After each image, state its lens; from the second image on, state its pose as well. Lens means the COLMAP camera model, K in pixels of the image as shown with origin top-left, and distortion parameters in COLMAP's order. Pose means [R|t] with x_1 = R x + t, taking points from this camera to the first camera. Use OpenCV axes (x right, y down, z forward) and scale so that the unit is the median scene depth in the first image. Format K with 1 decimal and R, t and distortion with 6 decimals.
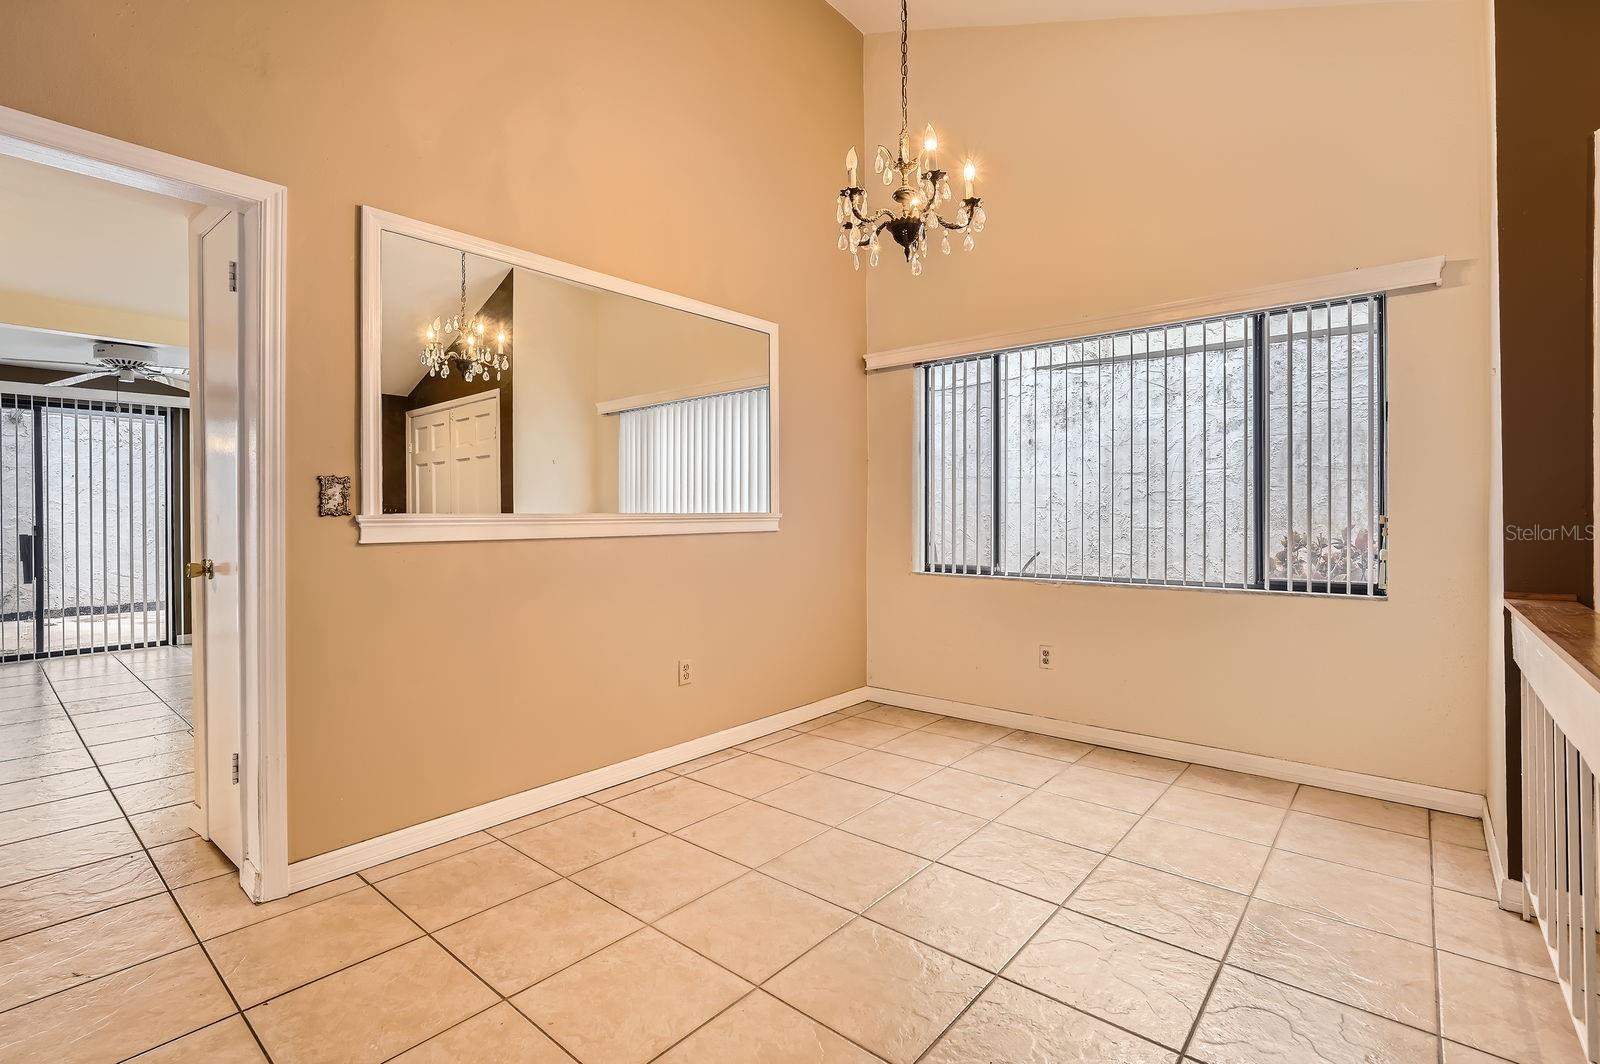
lens RADIAL K [[728.8, 0, 785.7], [0, 728.8, 518.9], [0, 0, 1]] dist [-0.022555, 0.005868]
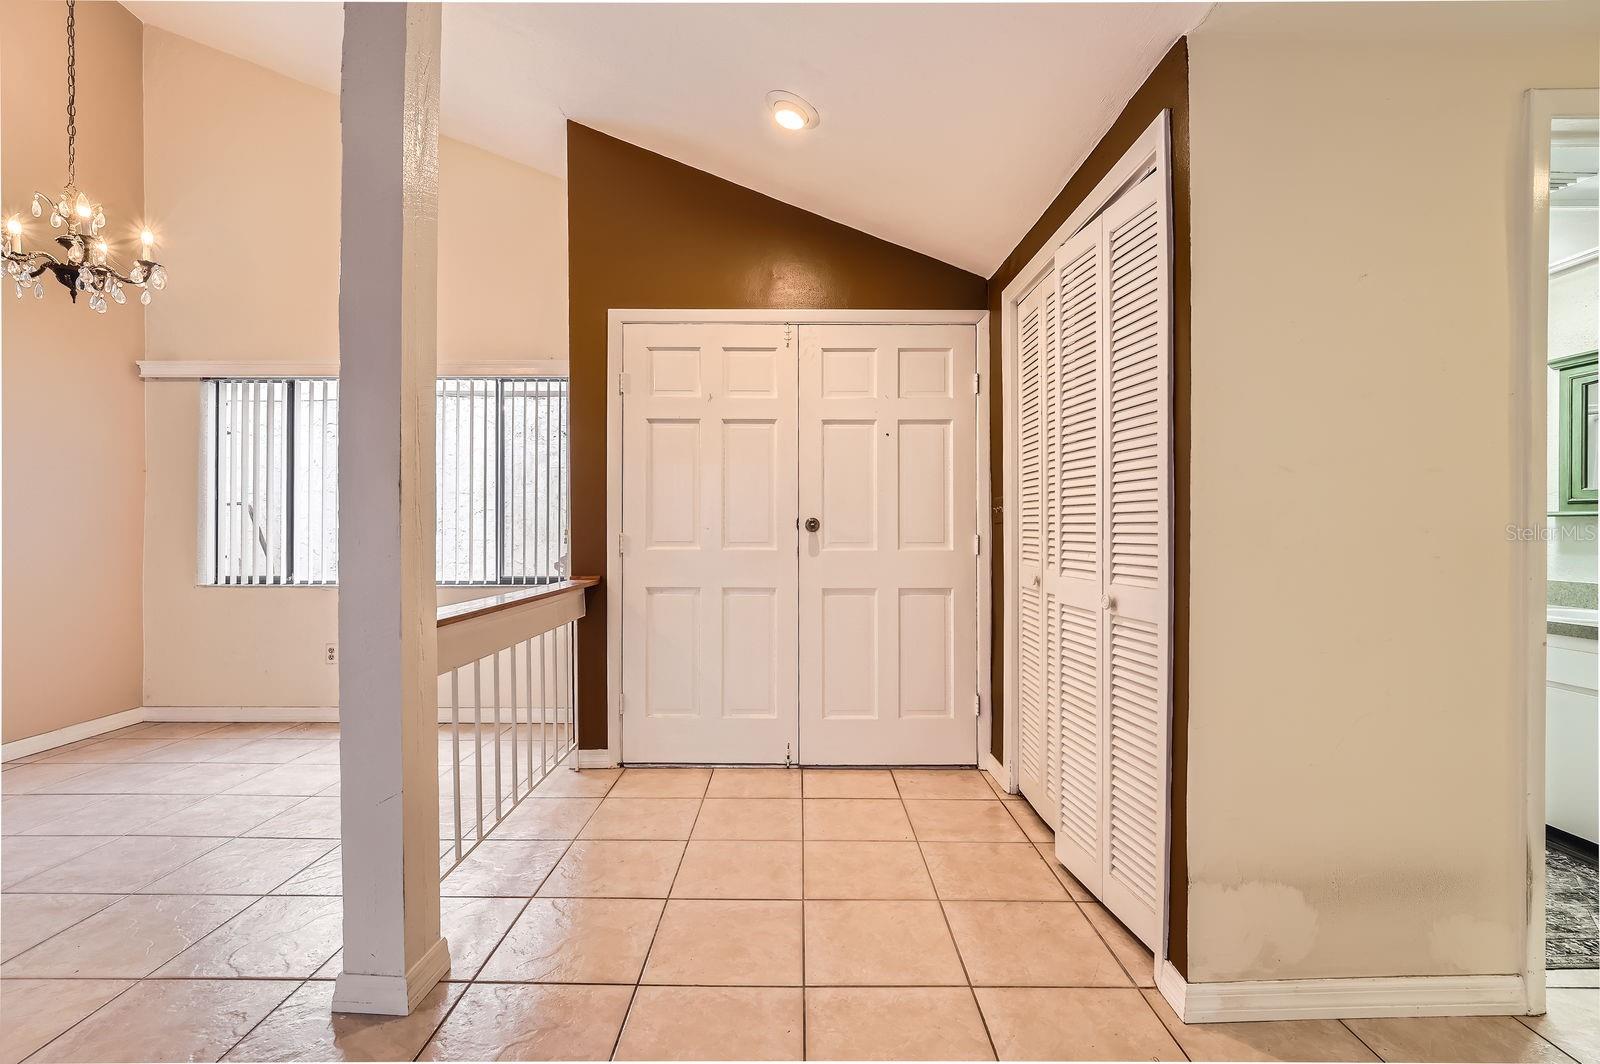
lens RADIAL K [[728.8, 0, 795.1], [0, 728.8, 533.3], [0, 0, 1]] dist [-0.022555, 0.005868]
pose [[0.752725, 0.000271, 0.658335, 0.182975], [-0.001027, 0.999999, 0.000763, -0.000105], [-0.658334, -0.001250, 0.752725, -0.373077]]
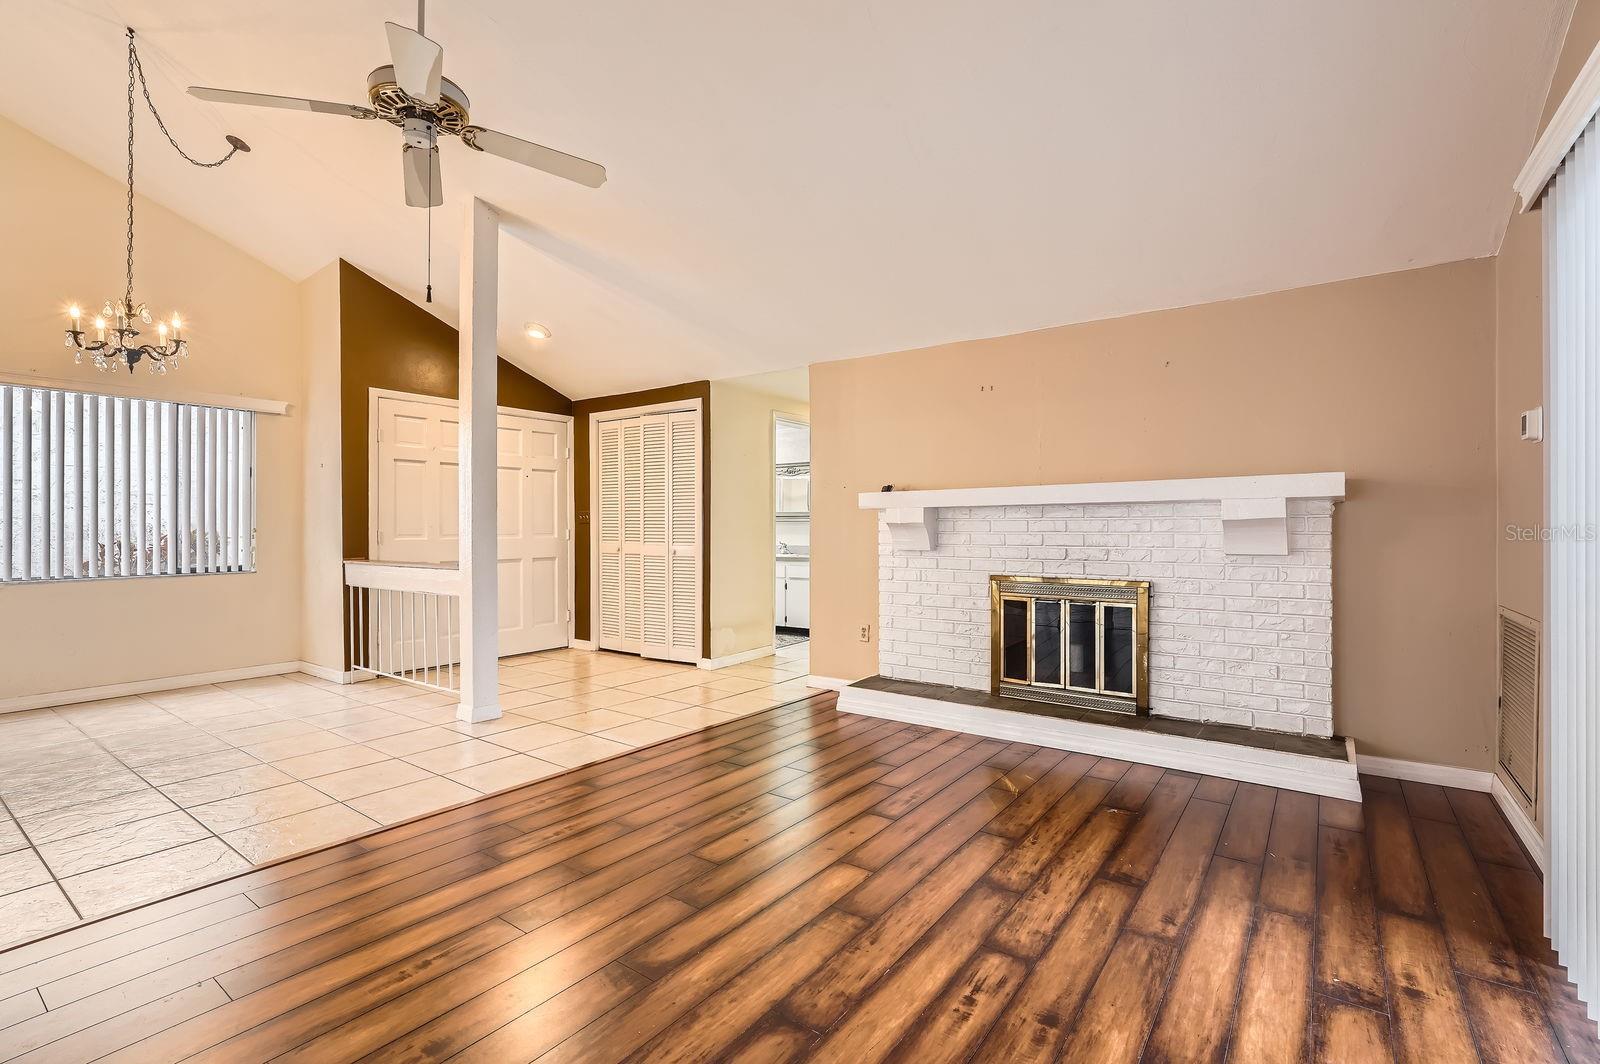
lens RADIAL K [[728.8, 0, 805.7], [0, 728.8, 527.6], [0, 0, 1]] dist [-0.022555, 0.005868]
pose [[-0.088691, 0.001046, 0.996059, -1.018532], [0.007308, 0.999973, -0.000399, 0.003359], [-0.996032, 0.007244, -0.088696, -0.248740]]
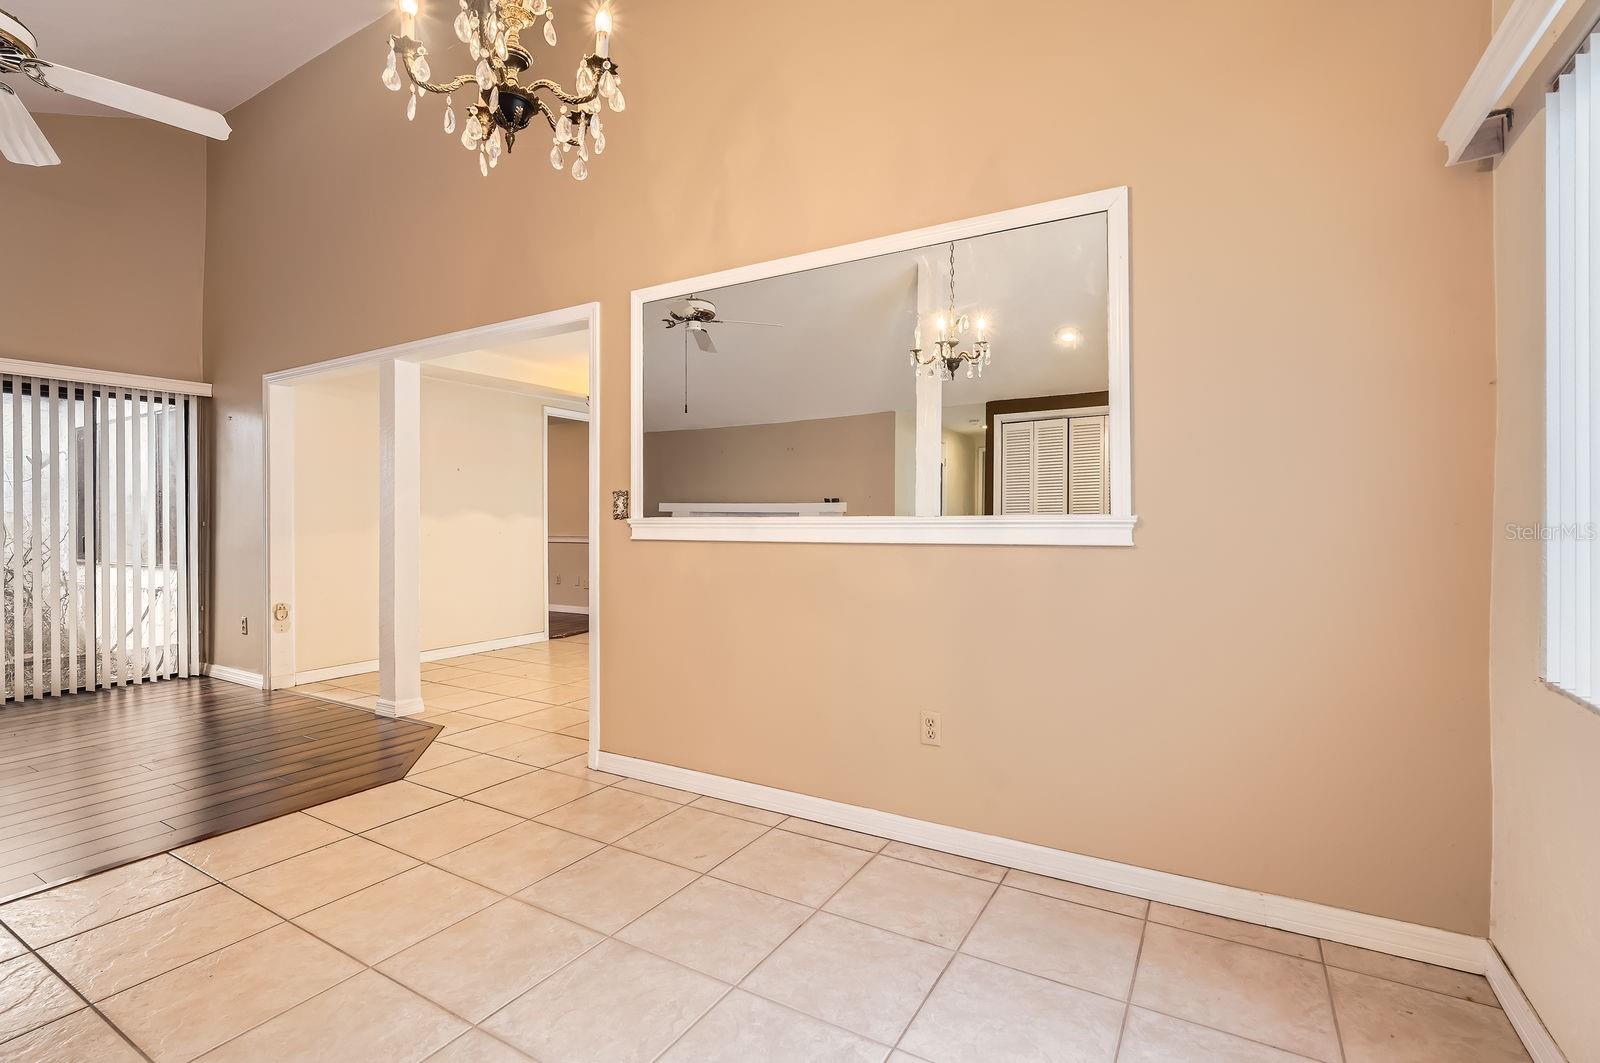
lens RADIAL K [[728.8, 0, 811.9], [0, 728.8, 521.2], [0, 0, 1]] dist [-0.022555, 0.005868]
pose [[0.192272, -0.000291, -0.981342, 0.572631], [-0.005979, 0.999981, -0.001468, 0.000262], [0.981323, 0.006149, 0.192267, 0.739868]]
